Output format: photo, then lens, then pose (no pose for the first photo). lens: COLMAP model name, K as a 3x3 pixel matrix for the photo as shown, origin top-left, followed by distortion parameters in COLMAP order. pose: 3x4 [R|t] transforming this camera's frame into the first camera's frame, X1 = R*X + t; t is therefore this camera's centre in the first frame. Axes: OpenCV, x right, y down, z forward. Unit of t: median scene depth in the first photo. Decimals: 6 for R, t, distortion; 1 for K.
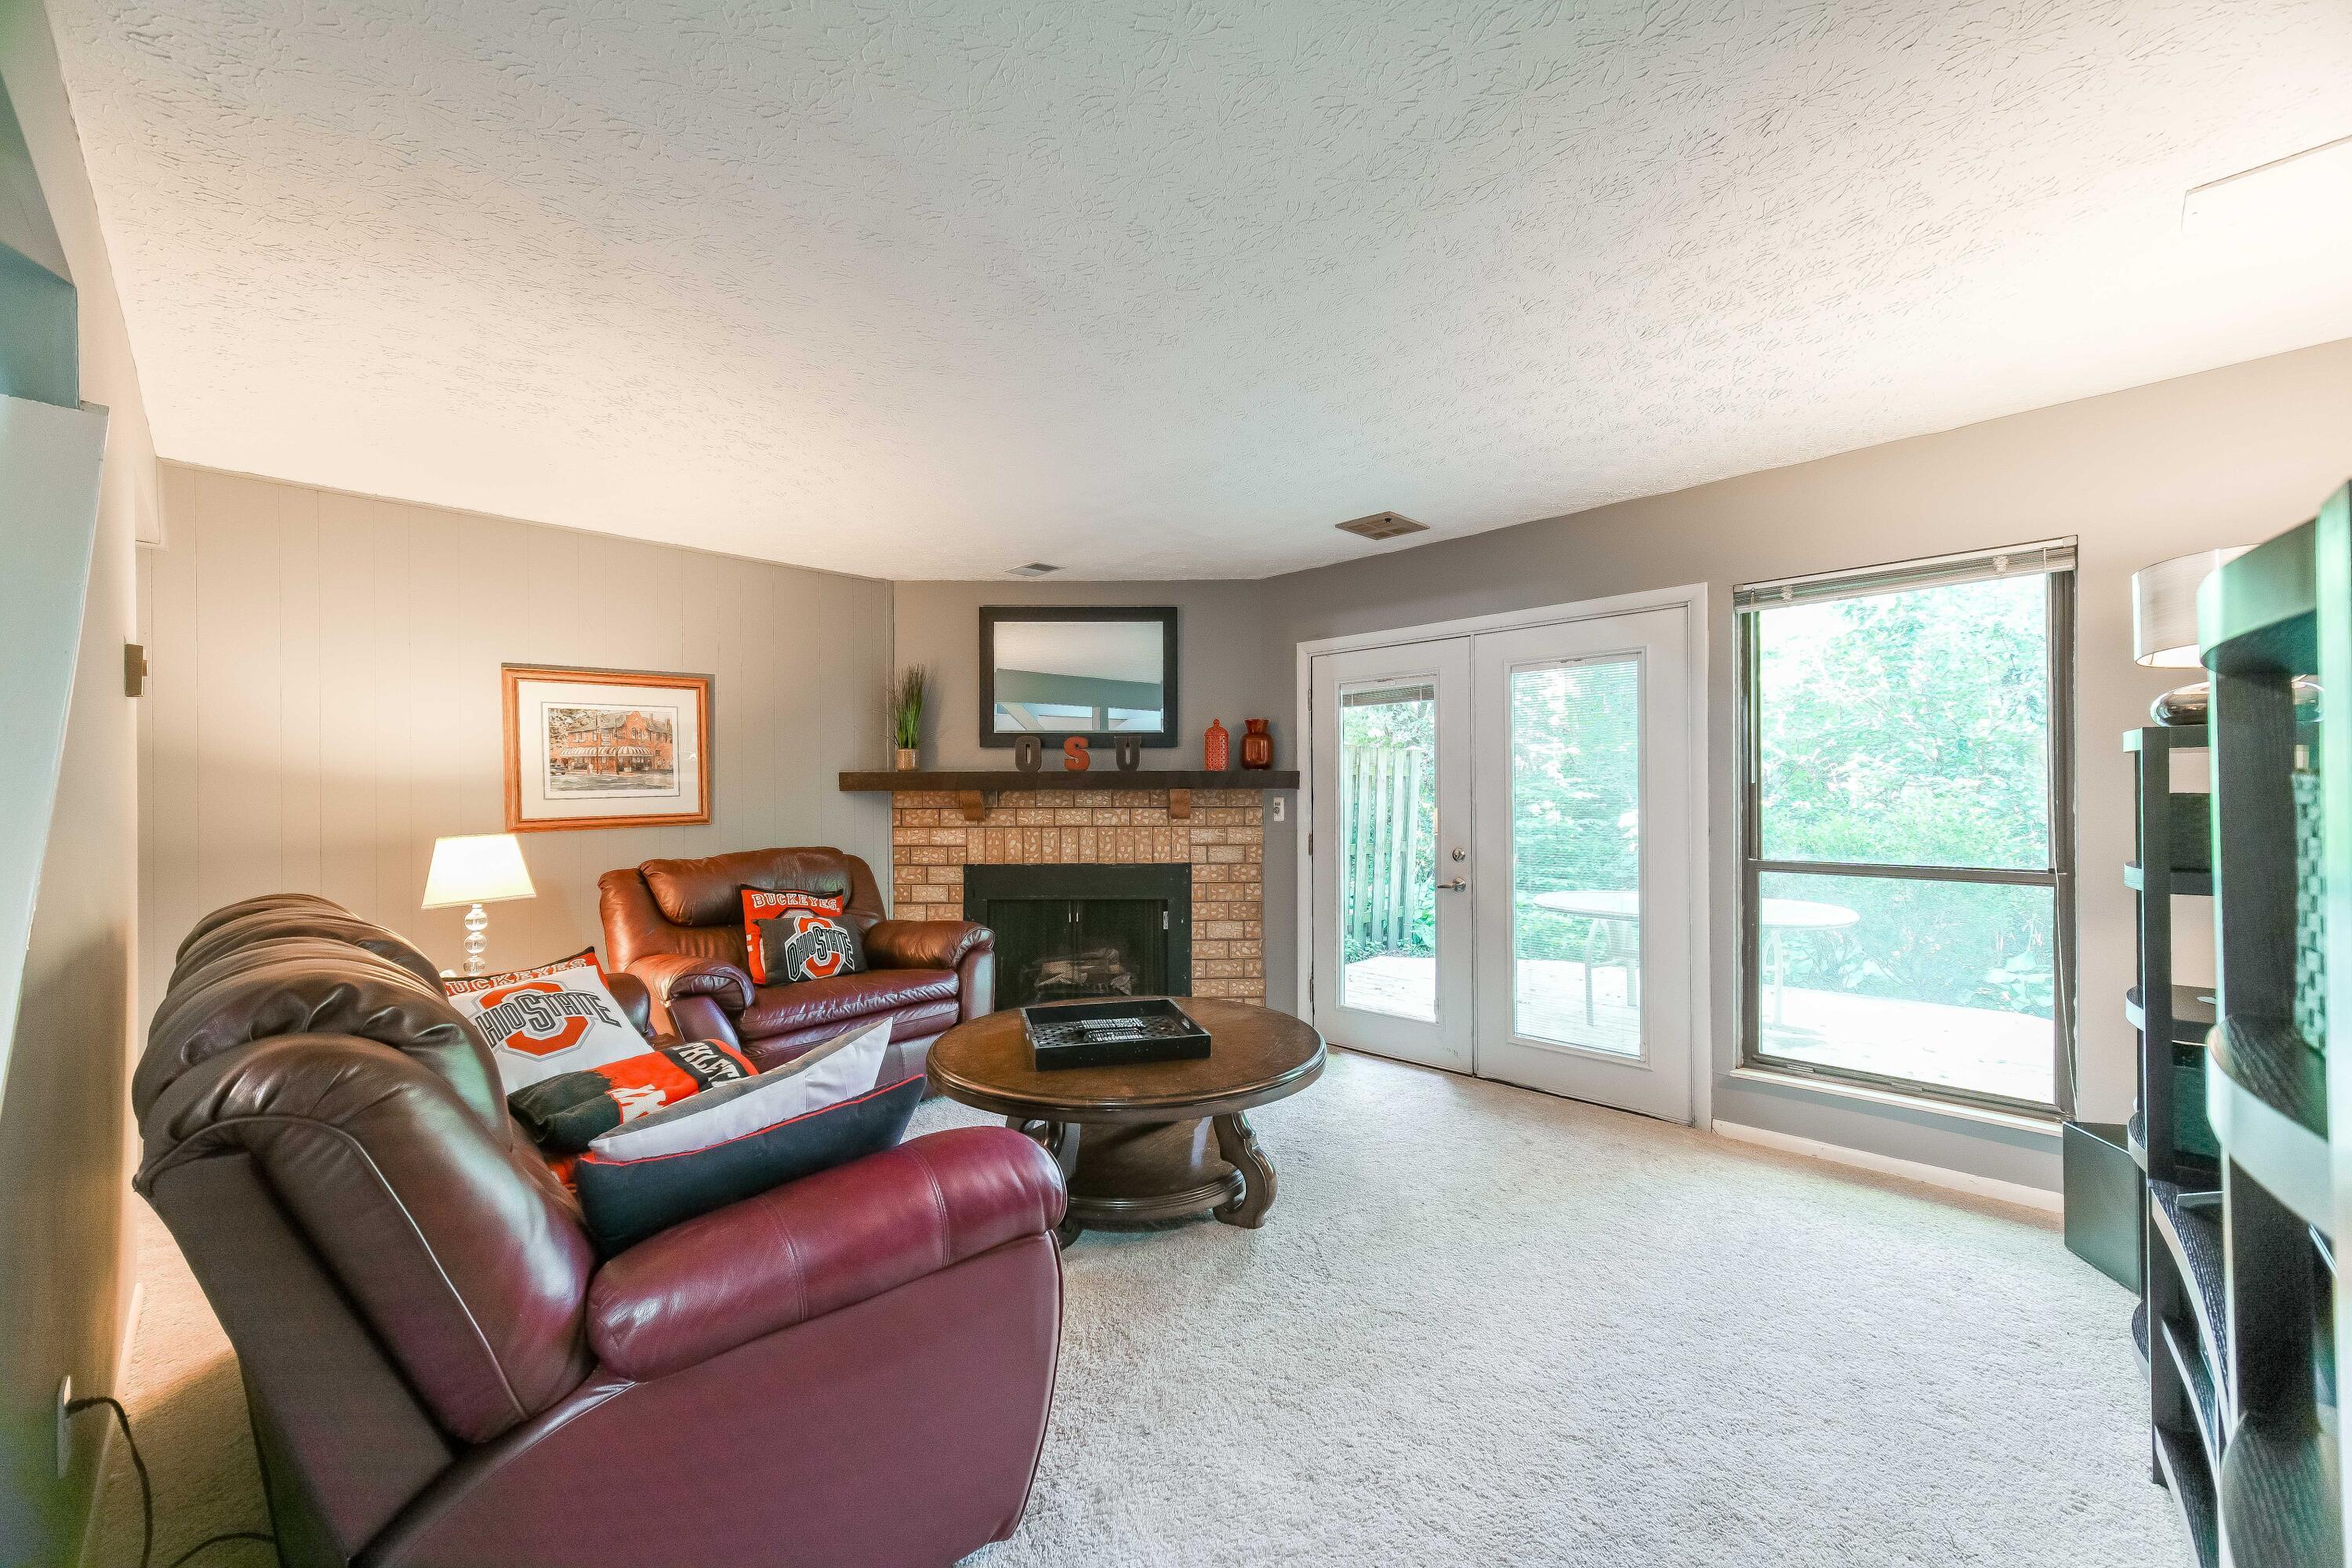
lens RADIAL K [[951.8, 0, 1180.5], [0, 951.8, 790.2], [0, 0, 1]] dist [0.014547, -0.000838]
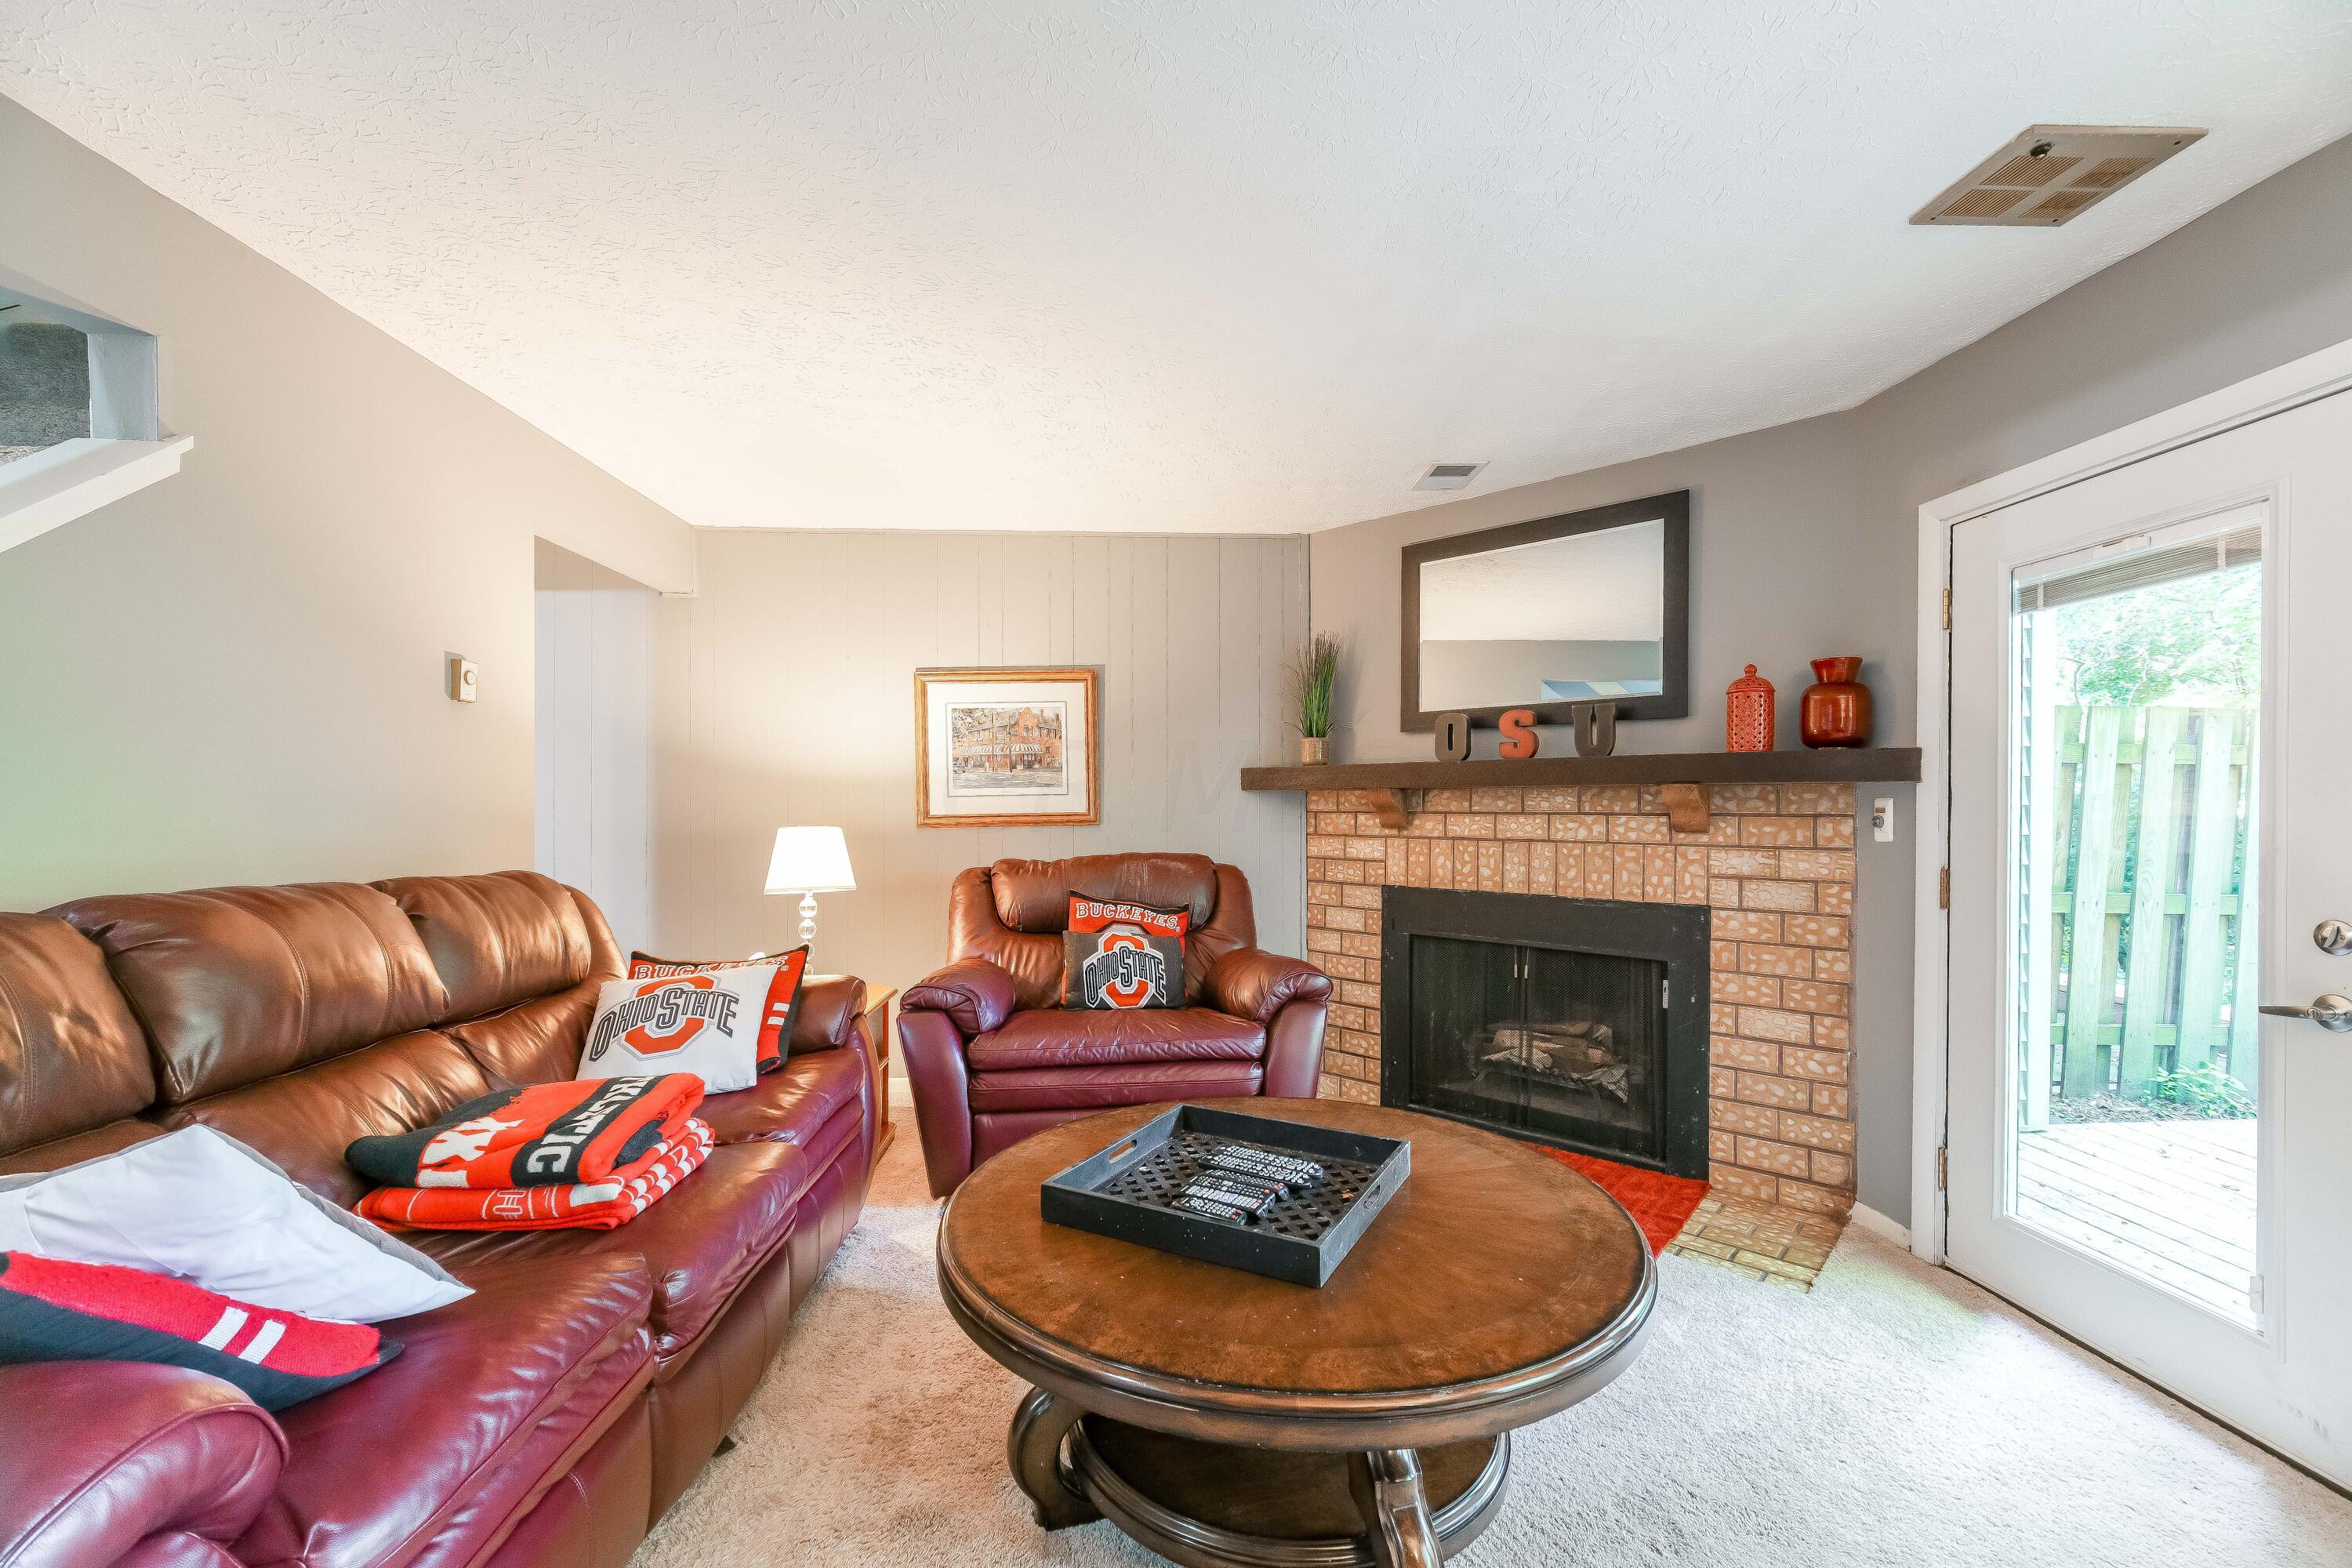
lens RADIAL K [[951.8, 0, 1219.1], [0, 951.8, 810.0], [0, 0, 1]] dist [0.014547, -0.000838]
pose [[0.738077, 0.007752, -0.674672, 0.198924], [-0.004799, 0.999969, 0.006240, 0.013098], [0.674700, -0.001368, 0.738091, 0.348631]]
